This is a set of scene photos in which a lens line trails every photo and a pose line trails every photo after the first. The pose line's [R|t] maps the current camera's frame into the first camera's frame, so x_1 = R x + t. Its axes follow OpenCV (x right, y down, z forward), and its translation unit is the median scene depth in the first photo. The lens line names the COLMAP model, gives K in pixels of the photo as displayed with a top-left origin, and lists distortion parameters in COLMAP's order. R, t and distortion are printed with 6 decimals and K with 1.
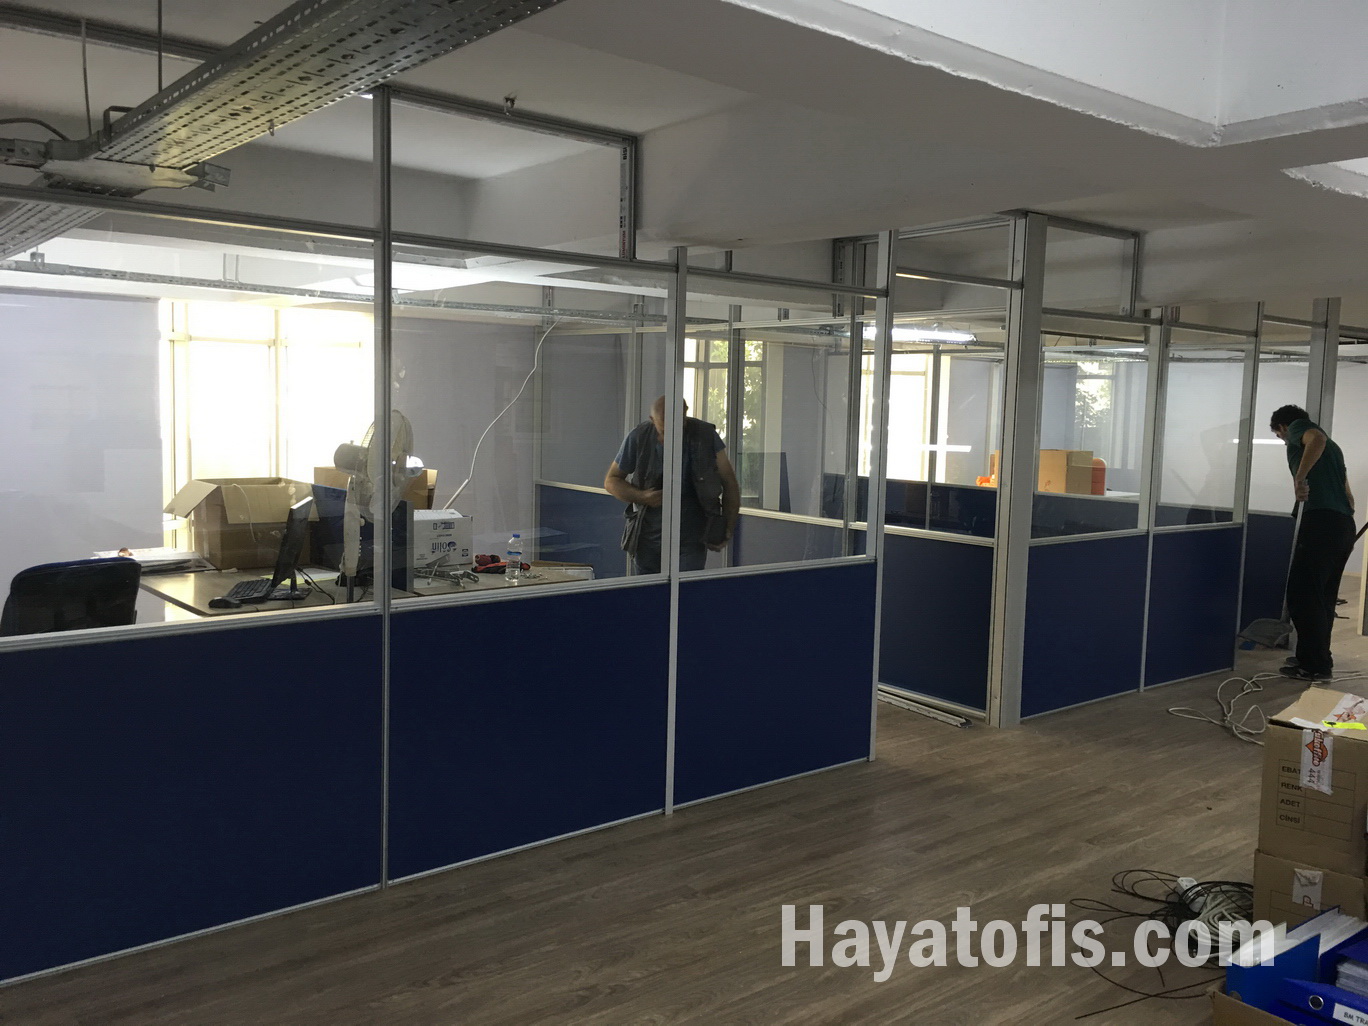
lens RADIAL K [[1085.4, 0, 684.0], [0, 1085.4, 518.5], [0, 0, 1]] dist [0.054037, -0.074320]
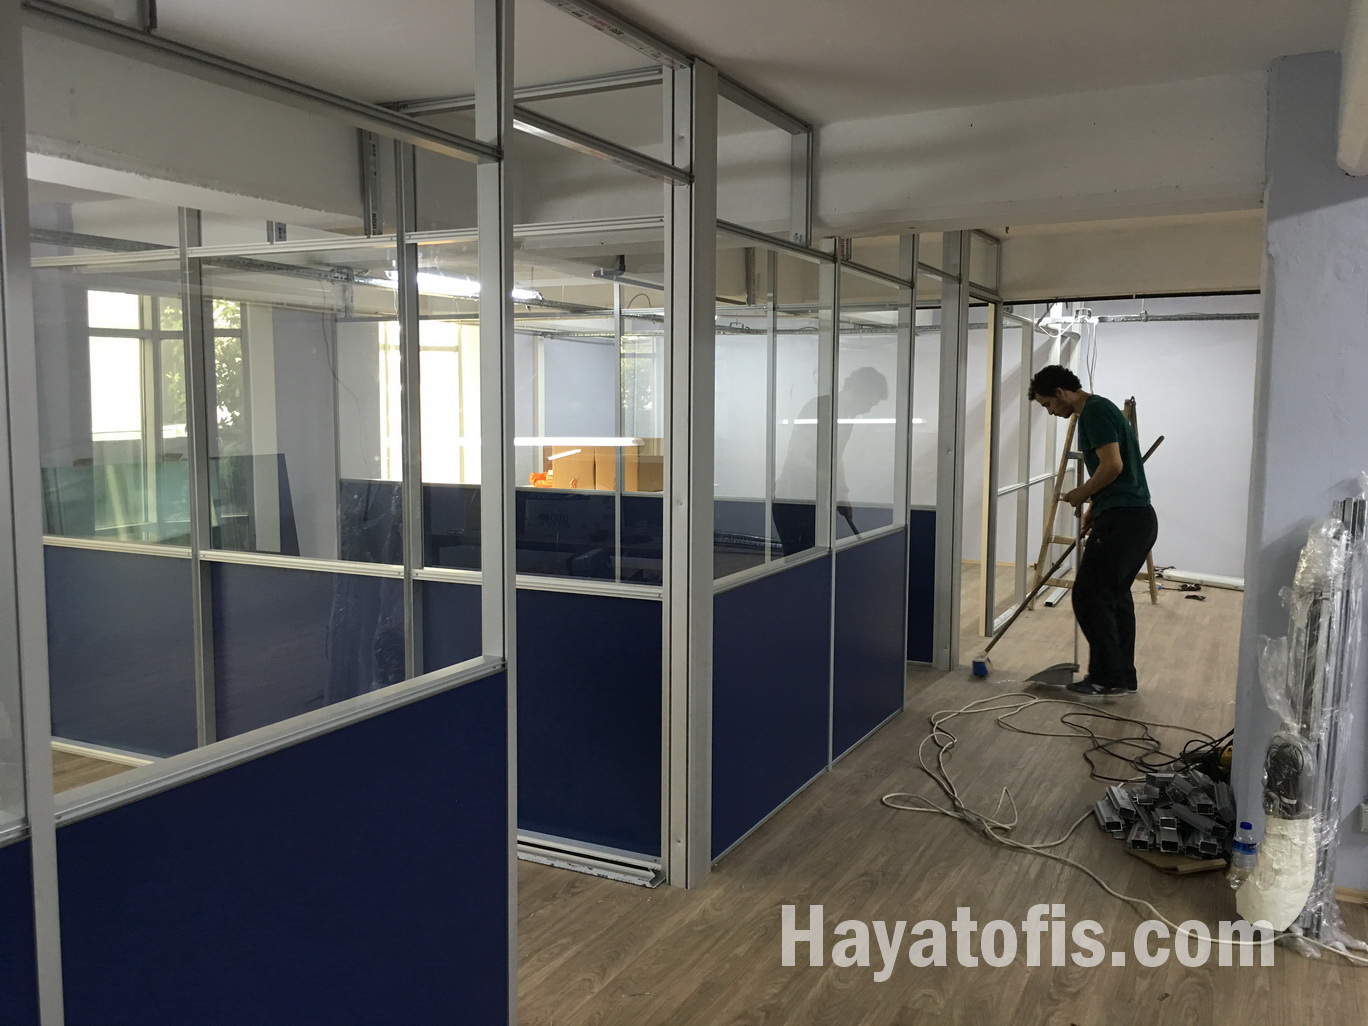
lens RADIAL K [[1085.4, 0, 658.2], [0, 1085.4, 498.4], [0, 0, 1]] dist [0.054037, -0.074320]
pose [[0.906928, -0.058739, 0.417171, 0.021782], [0.062606, 0.998029, 0.004420, -0.030226], [-0.416608, 0.022109, 0.908817, 0.368527]]
